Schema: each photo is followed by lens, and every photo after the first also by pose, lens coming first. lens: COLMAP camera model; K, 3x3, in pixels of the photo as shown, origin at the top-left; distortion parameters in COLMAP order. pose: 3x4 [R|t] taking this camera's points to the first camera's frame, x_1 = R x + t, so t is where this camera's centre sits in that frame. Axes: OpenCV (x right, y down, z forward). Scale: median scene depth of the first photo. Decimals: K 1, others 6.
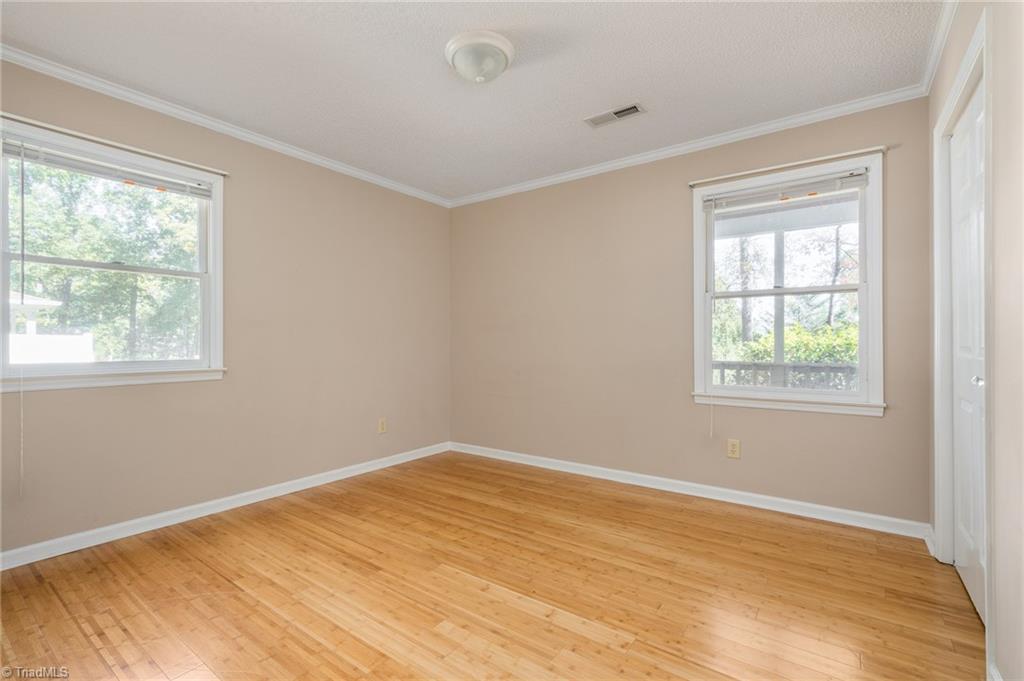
lens RADIAL K [[459.1, 0, 511.5], [0, 459.1, 340.7], [0, 0, 1]] dist [-0.000107, 0.000062]
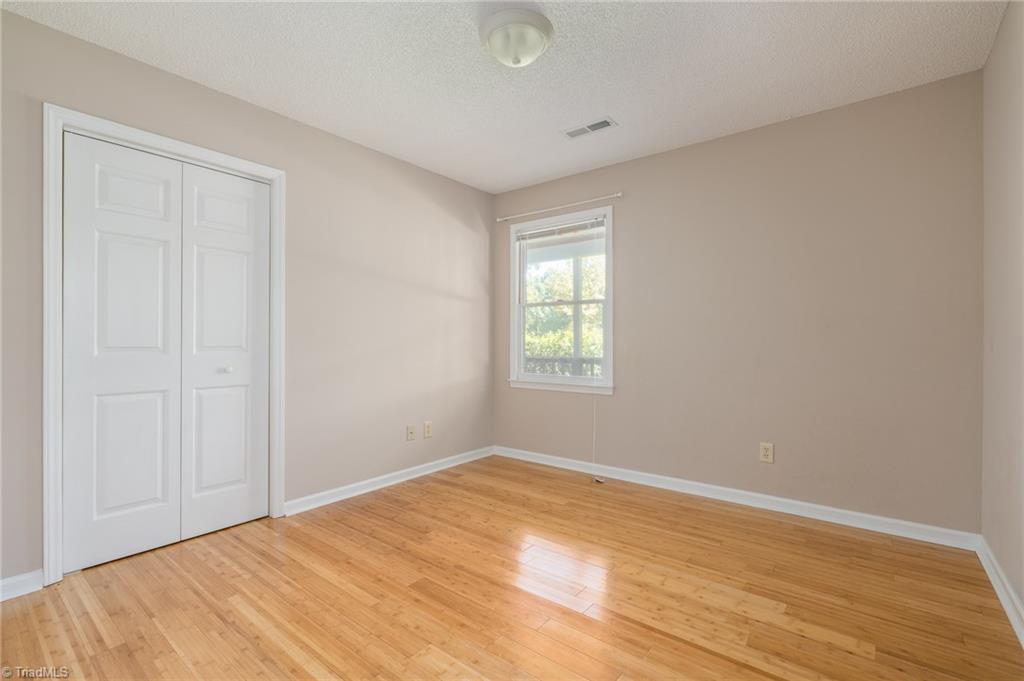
lens RADIAL K [[459.1, 0, 512.3], [0, 459.1, 340.4], [0, 0, 1]] dist [-0.000107, 0.000062]
pose [[0.998758, -0.001499, -0.049801, 0.422481], [0.001371, 0.999996, -0.002597, 0.003637], [0.049805, 0.002526, 0.998756, -0.291908]]
